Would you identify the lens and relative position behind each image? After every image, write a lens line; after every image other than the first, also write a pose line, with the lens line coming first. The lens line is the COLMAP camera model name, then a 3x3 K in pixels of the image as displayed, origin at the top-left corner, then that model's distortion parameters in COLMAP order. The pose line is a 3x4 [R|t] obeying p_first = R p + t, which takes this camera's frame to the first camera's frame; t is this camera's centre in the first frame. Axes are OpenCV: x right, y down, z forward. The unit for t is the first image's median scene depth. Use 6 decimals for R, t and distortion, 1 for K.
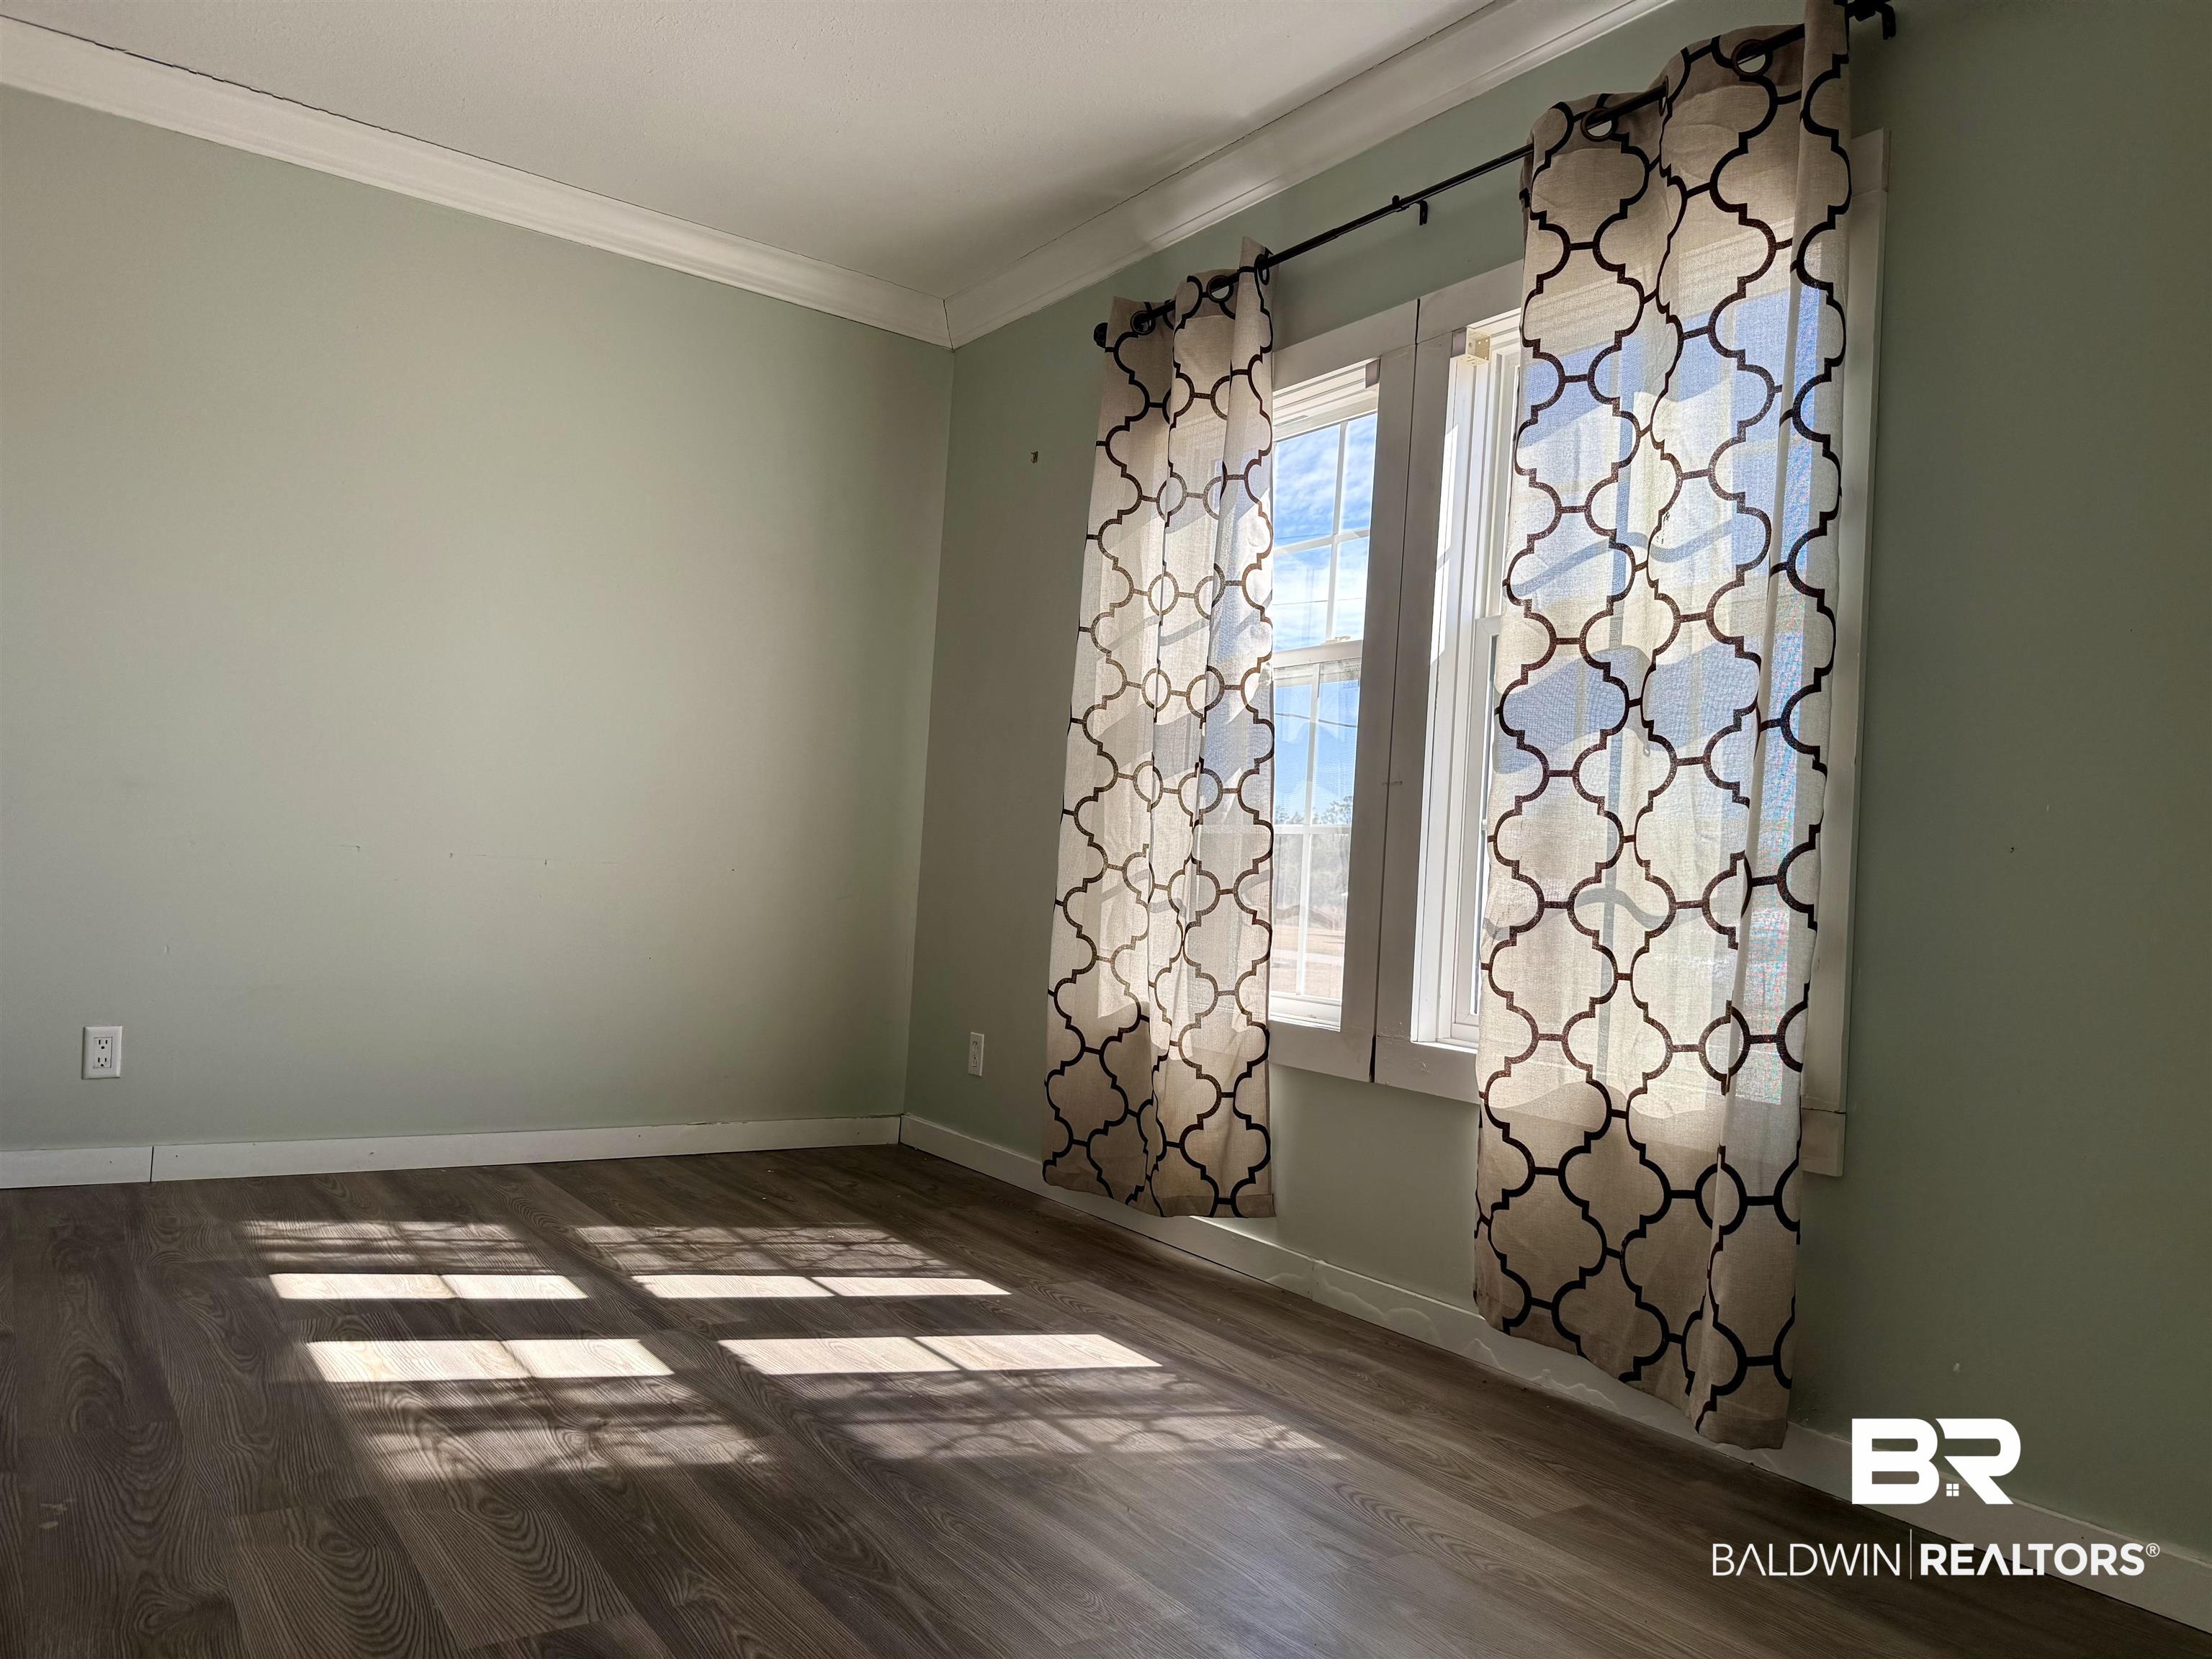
lens RADIAL K [[1549.2, 0, 1106.0], [0, 1549.2, 829.5], [0, 0, 1]] dist [0.002624, -0.003329]
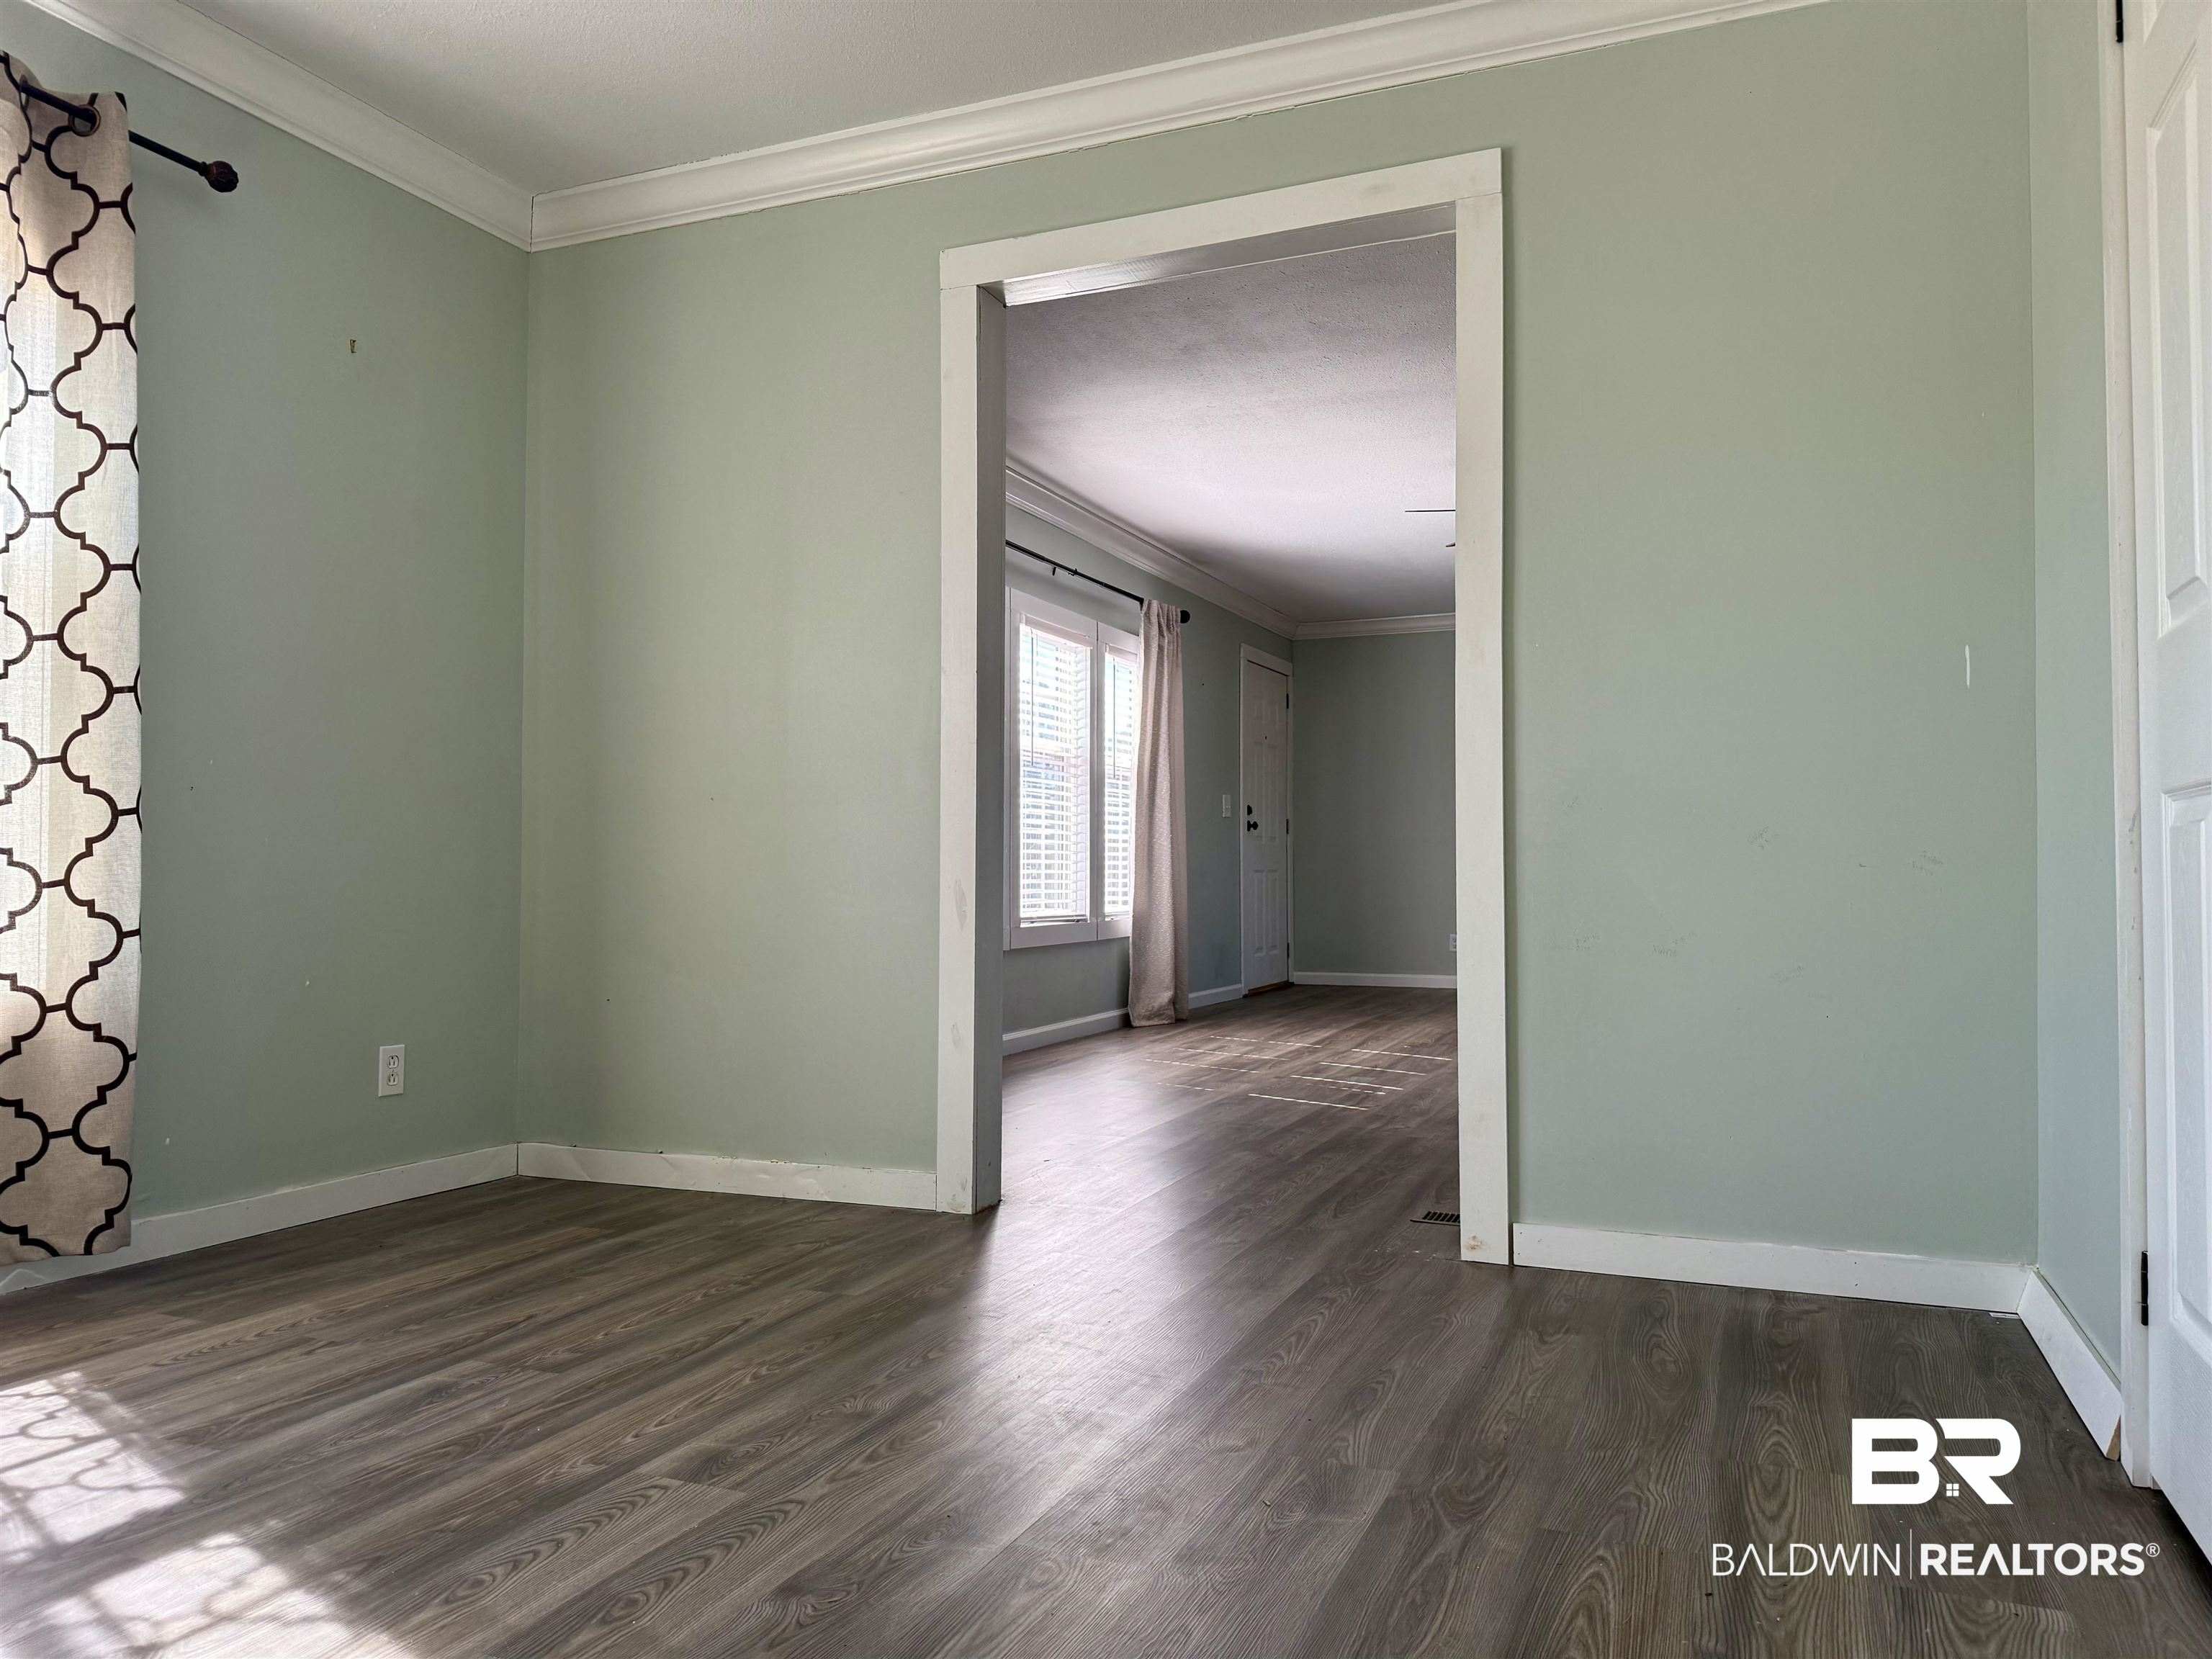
lens RADIAL K [[1549.2, 0, 1106.0], [0, 1549.2, 829.5], [0, 0, 1]] dist [0.002624, -0.003329]
pose [[-0.517489, -0.037863, 0.854852, -1.198698], [-0.062521, 0.998023, 0.006357, -0.006735], [-0.853403, -0.050156, -0.518833, 1.081469]]
